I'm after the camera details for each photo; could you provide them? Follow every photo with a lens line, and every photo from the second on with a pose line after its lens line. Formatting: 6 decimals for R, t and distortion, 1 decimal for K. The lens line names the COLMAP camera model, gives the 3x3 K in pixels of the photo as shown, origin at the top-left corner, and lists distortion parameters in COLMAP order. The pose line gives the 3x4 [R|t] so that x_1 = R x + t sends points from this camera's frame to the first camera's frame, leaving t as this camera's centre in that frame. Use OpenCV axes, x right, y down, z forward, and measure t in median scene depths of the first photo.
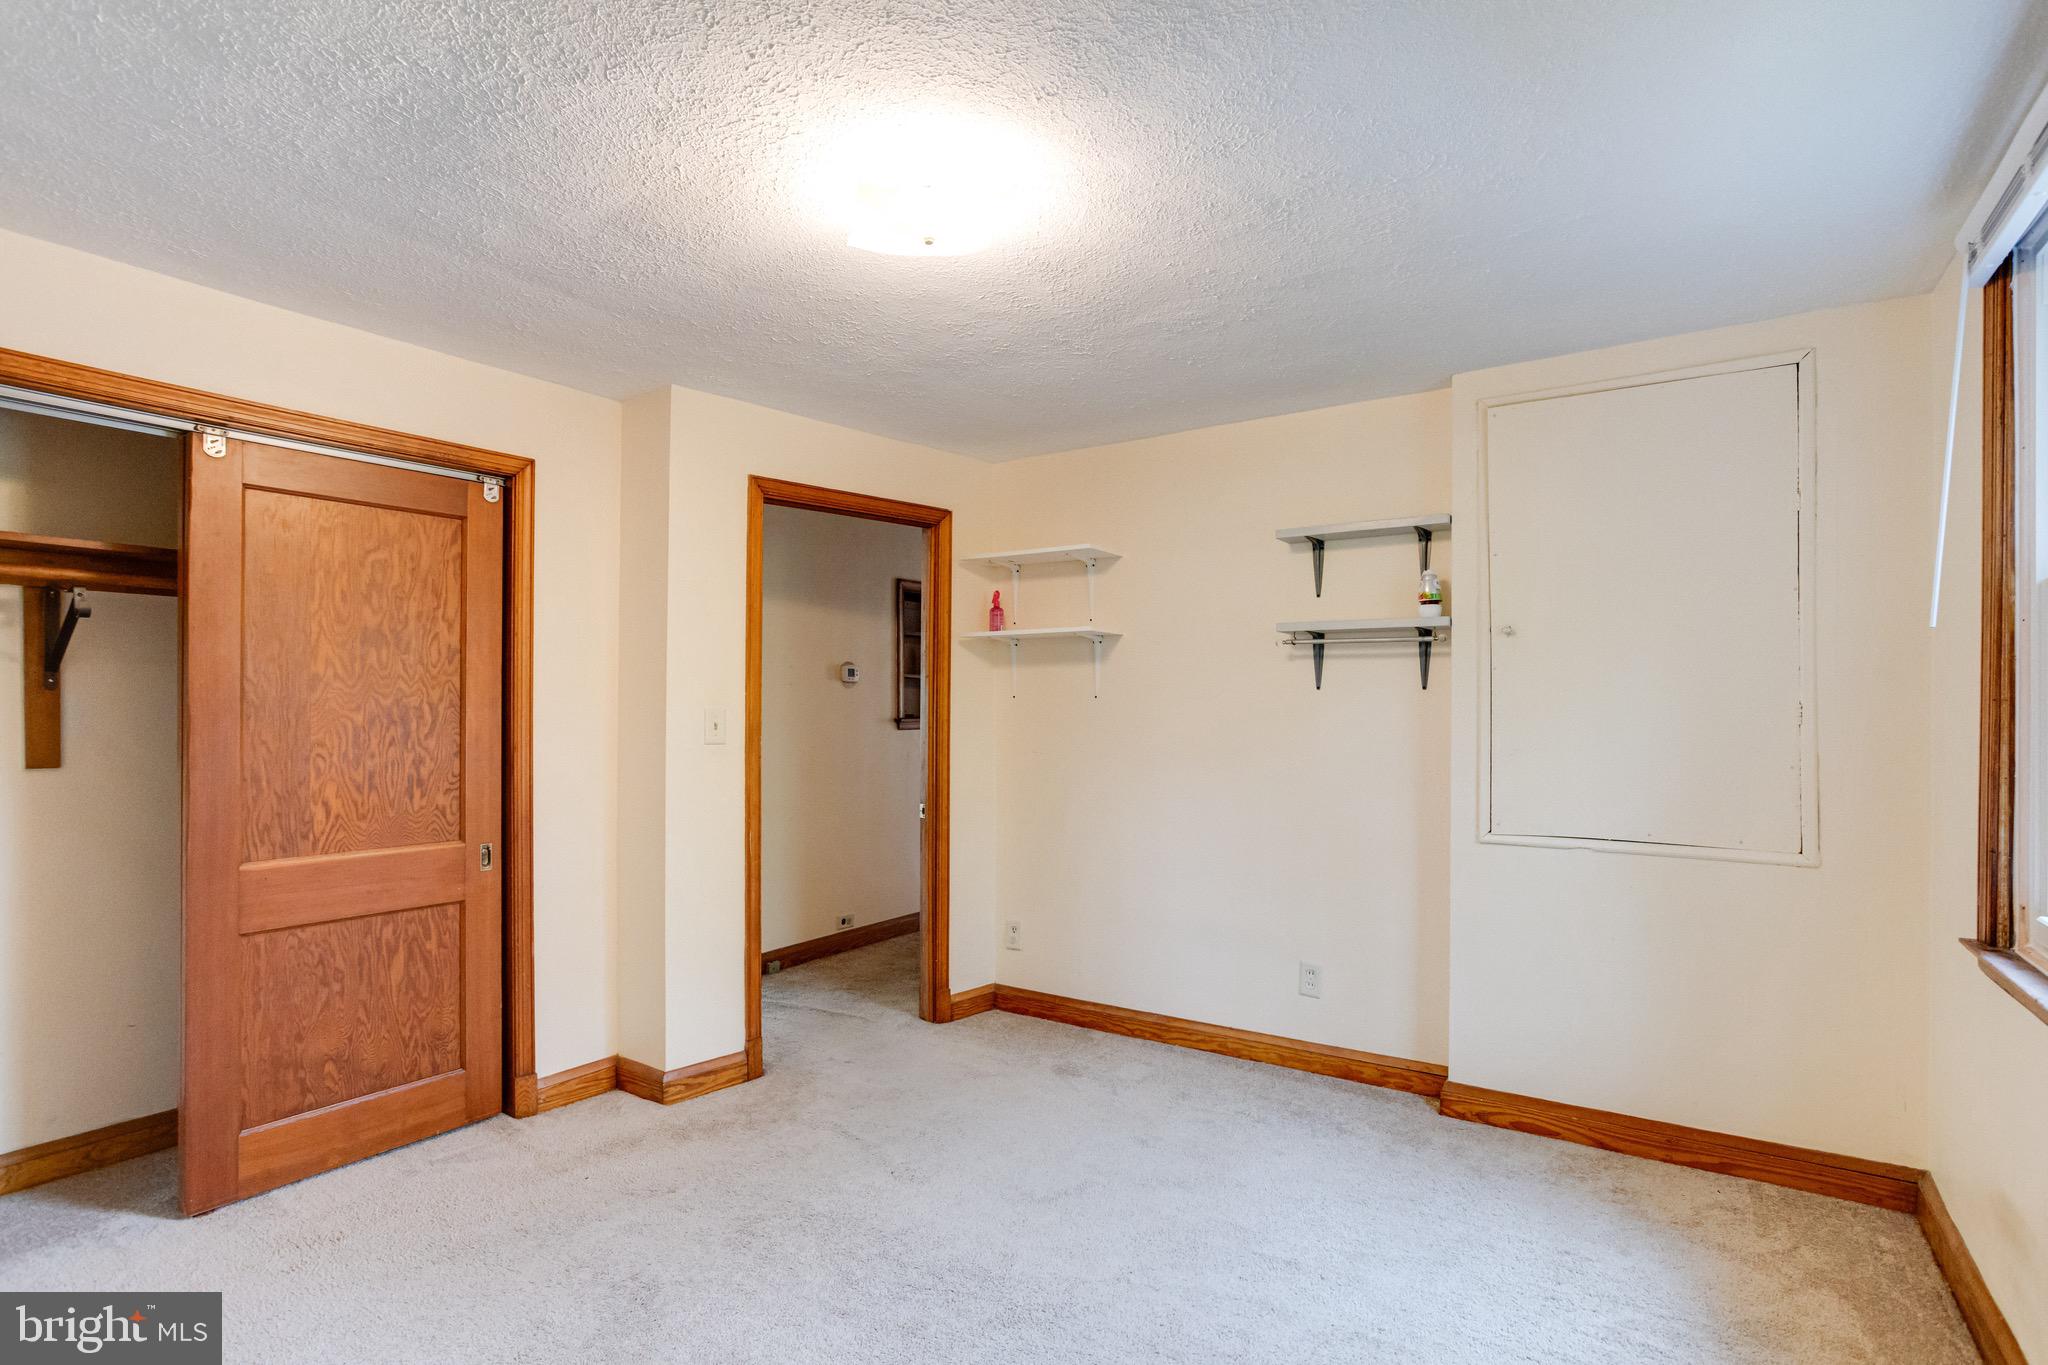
lens RADIAL K [[1003.0, 0, 1029.0], [0, 1003.0, 705.7], [0, 0, 1]] dist [-0.050102, 0.032012]
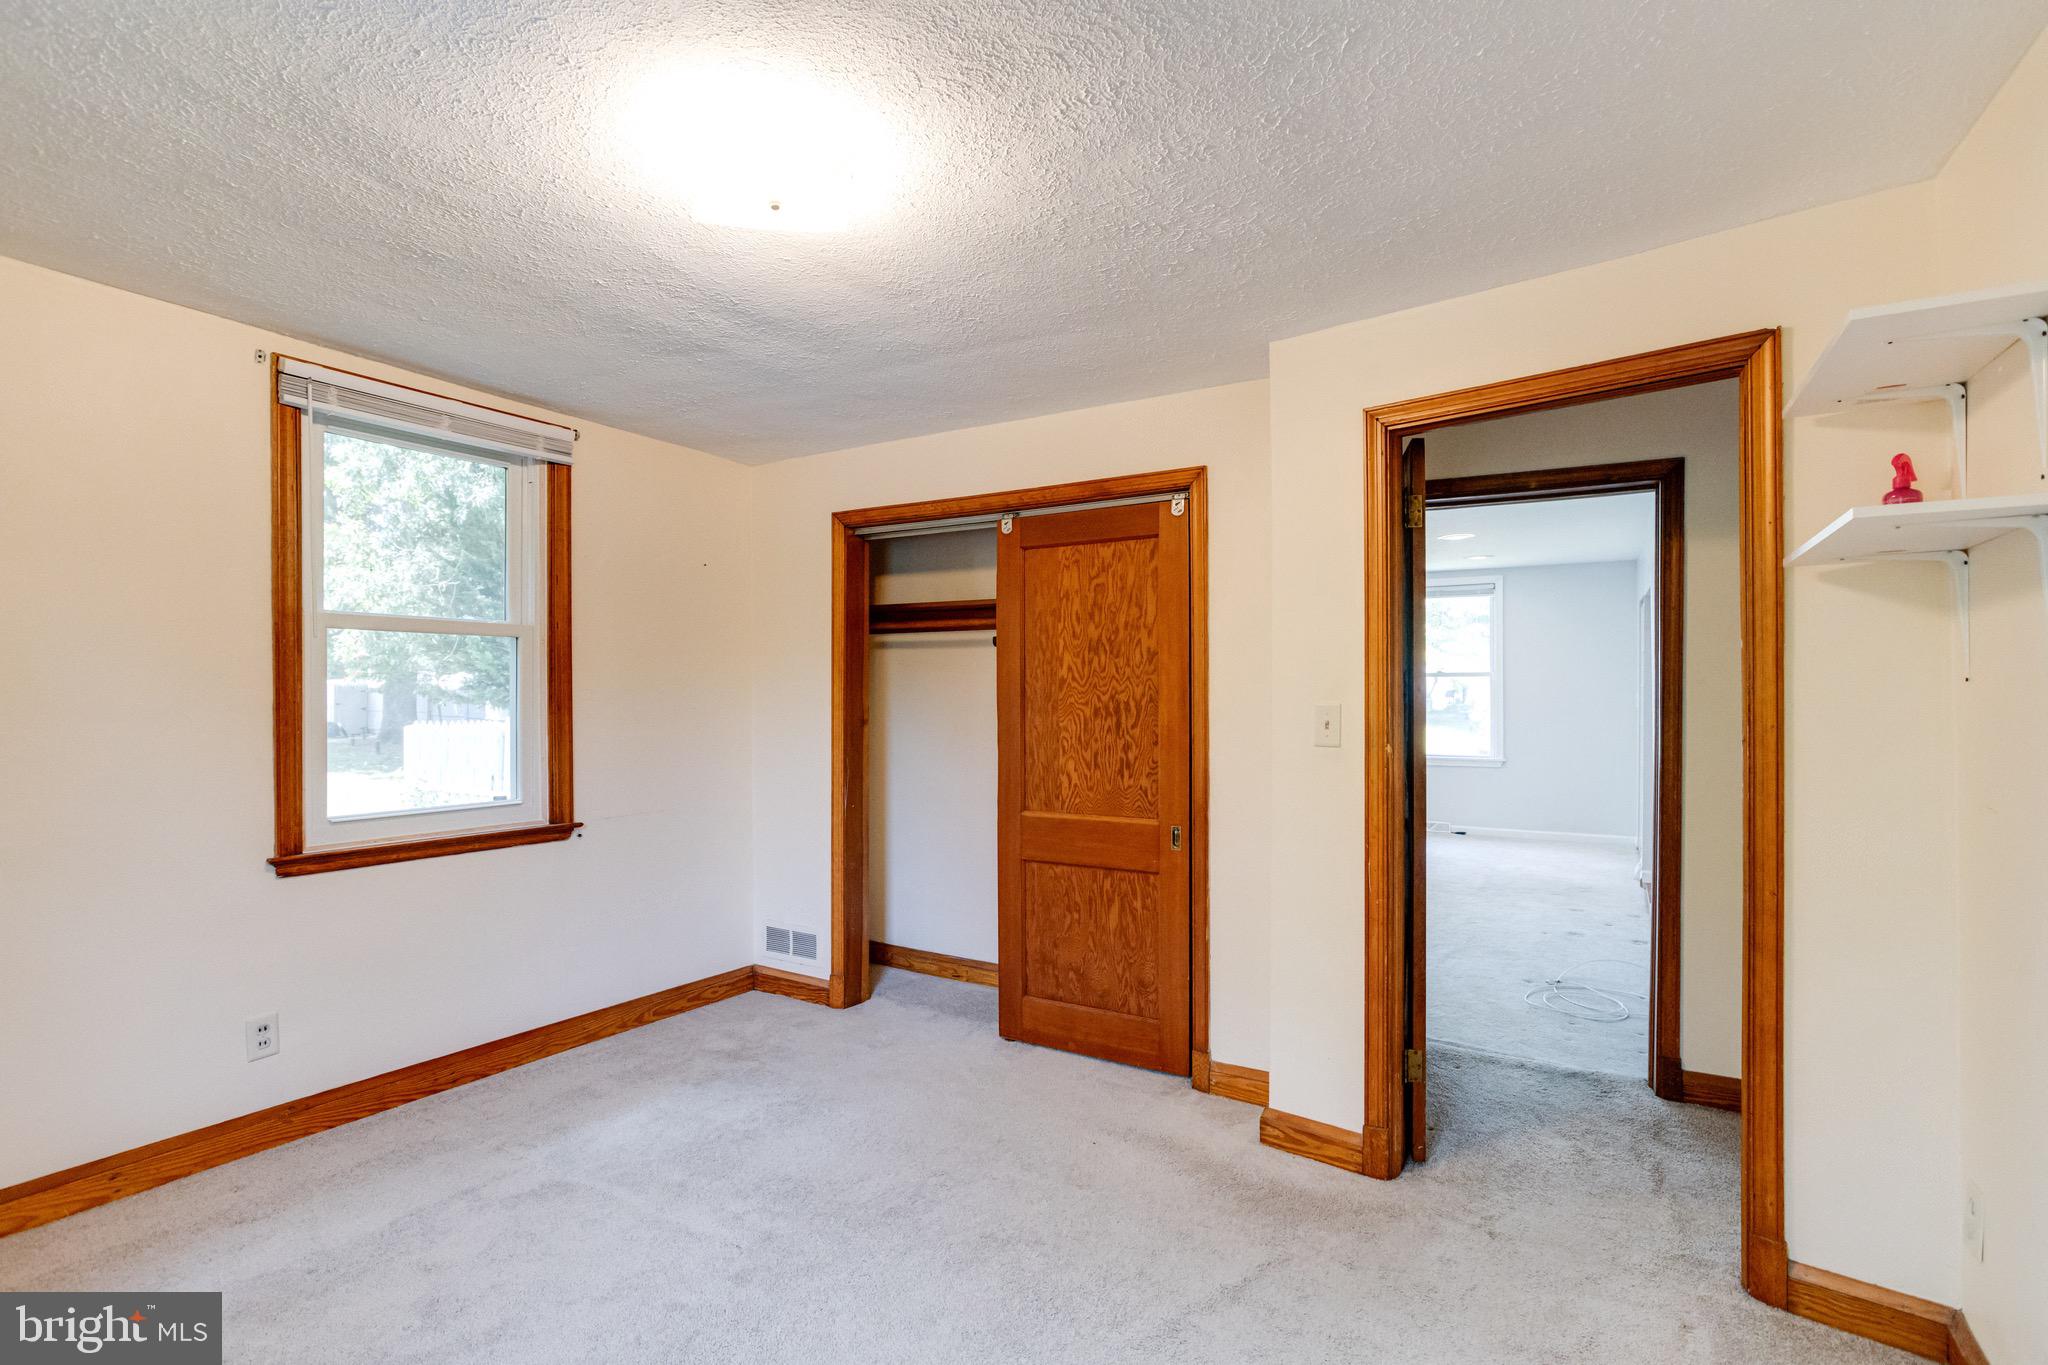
lens RADIAL K [[987.6, 0, 1028.5], [0, 987.6, 687.0], [0, 0, 1]] dist [-0.045189, 0.028417]
pose [[0.056239, -0.011629, -0.998350, 0.579518], [0.003864, 0.999927, -0.011430, -0.003497], [0.998410, -0.003215, 0.056279, 0.829973]]
